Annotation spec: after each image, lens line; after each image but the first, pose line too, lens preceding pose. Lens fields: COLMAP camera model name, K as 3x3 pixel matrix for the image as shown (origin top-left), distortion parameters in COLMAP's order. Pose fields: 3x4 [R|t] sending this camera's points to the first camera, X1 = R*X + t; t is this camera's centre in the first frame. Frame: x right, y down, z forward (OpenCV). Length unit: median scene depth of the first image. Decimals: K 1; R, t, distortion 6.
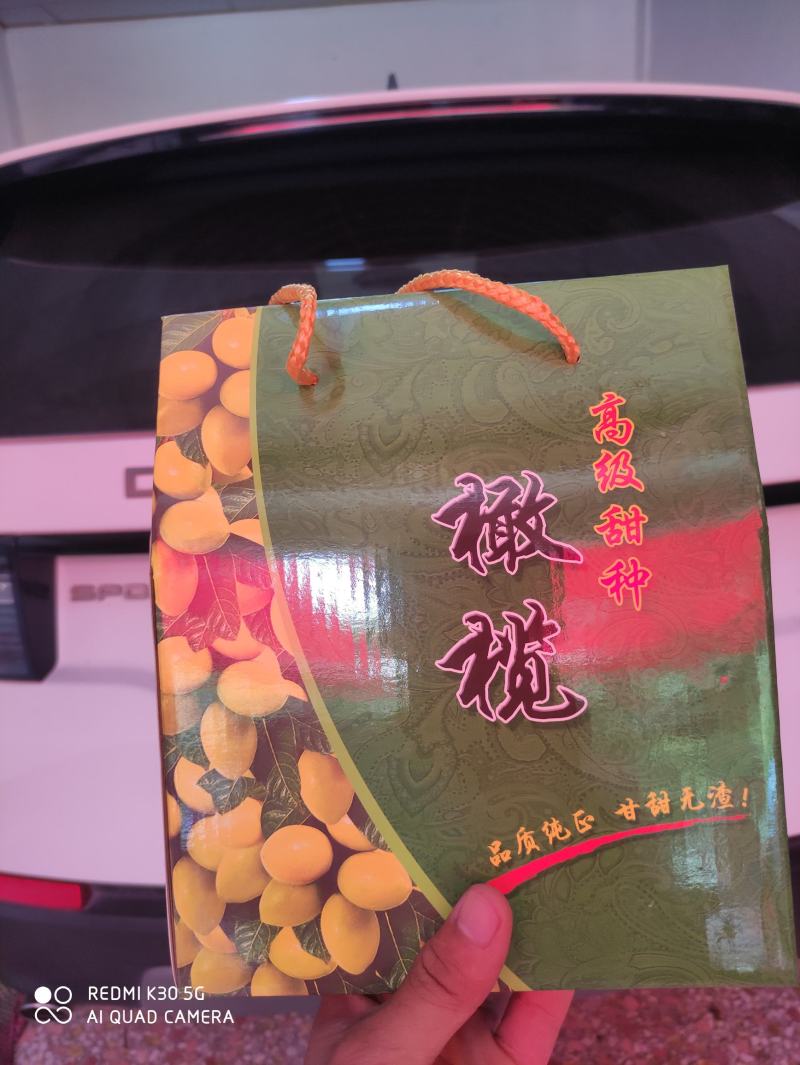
lens RADIAL K [[807.6, 0, 400.0], [0, 807.6, 532.5], [0, 0, 1]] dist [0.036025, -0.048660]
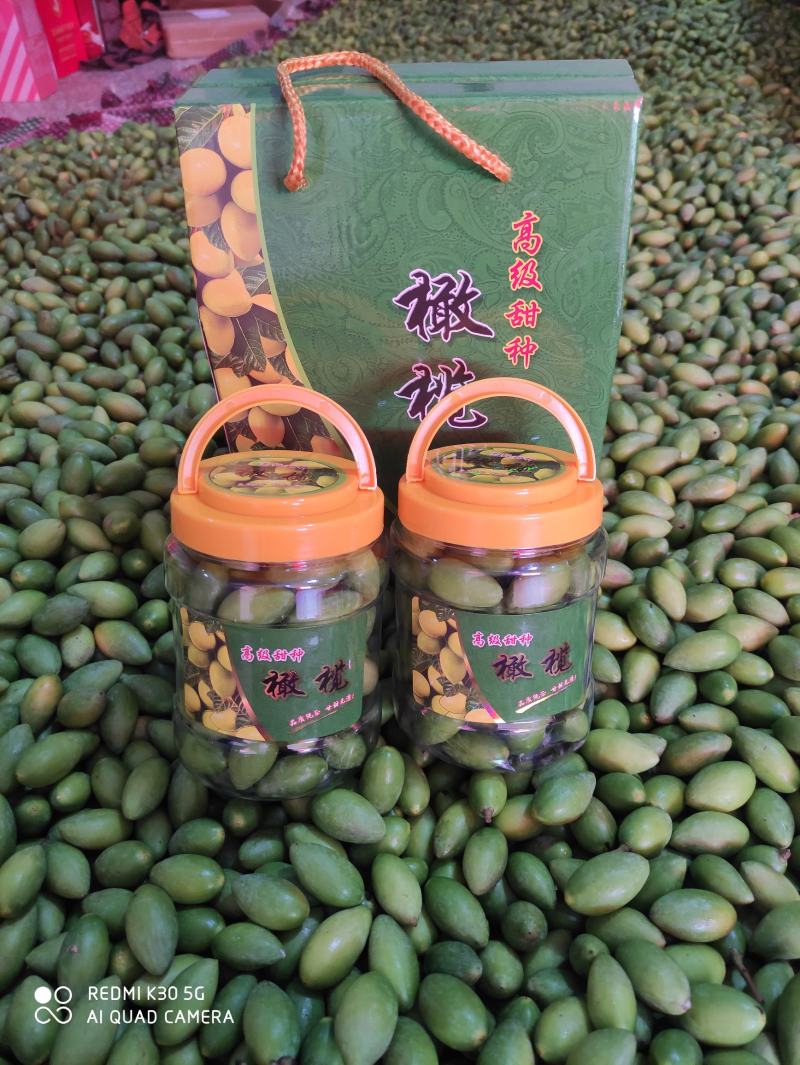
lens RADIAL K [[807.6, 0, 400.0], [0, 807.6, 532.5], [0, 0, 1]] dist [0.036025, -0.048660]
pose [[0.999734, 0.021188, -0.009126, 0.074416], [-0.009654, 0.743513, 0.668652, -0.676187], [0.020952, -0.668386, 0.743519, -0.338757]]
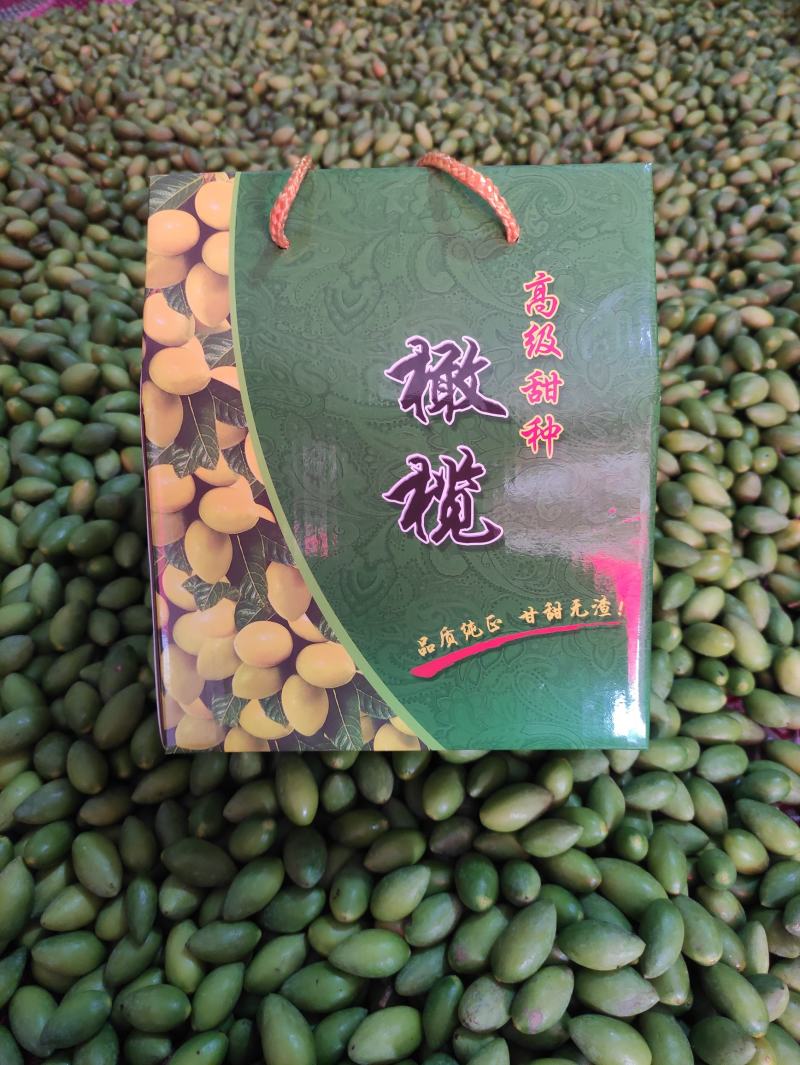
lens RADIAL K [[807.6, 0, 400.0], [0, 807.6, 532.5], [0, 0, 1]] dist [0.036025, -0.048660]
pose [[0.997500, 0.038763, 0.059094, 0.001211], [-0.047331, 0.987356, 0.151285, 0.032126], [-0.052482, -0.153704, 0.986722, -0.203014]]
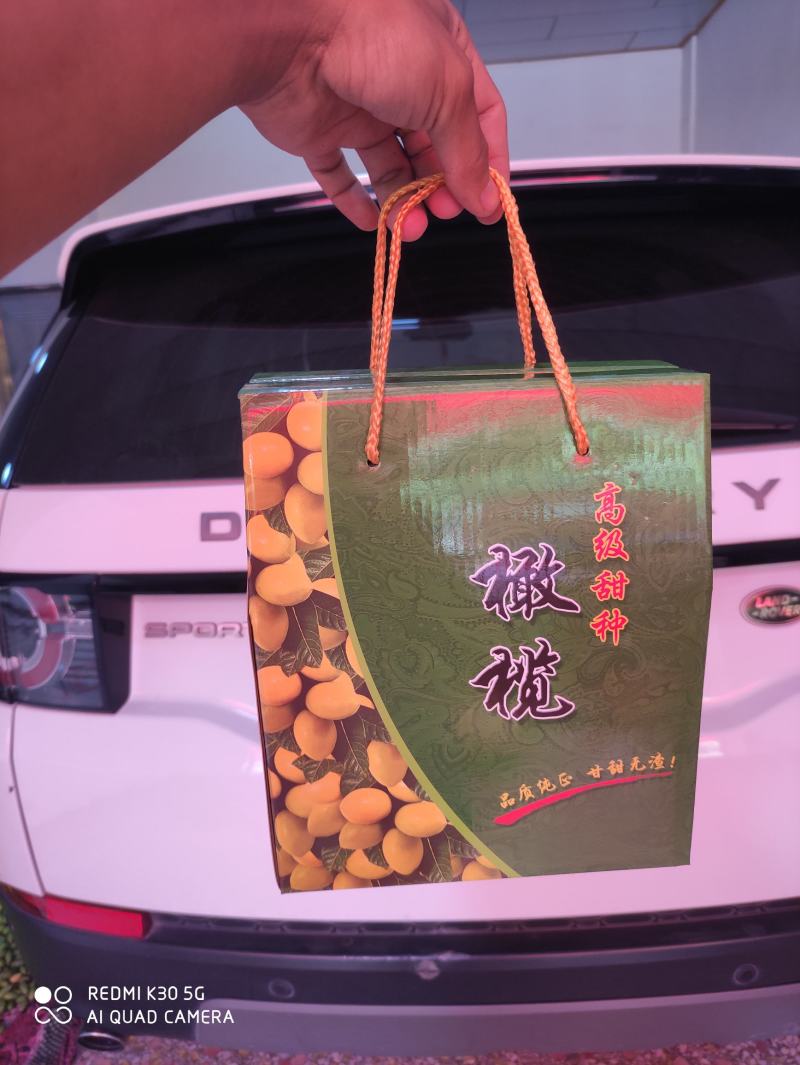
lens RADIAL K [[807.6, 0, 400.0], [0, 807.6, 532.5], [0, 0, 1]] dist [0.036025, -0.048660]
pose [[0.990792, -0.015704, 0.134477, -0.249855], [-0.026212, 0.952209, 0.304321, -0.488177], [-0.132830, -0.305044, 0.943029, -0.195881]]
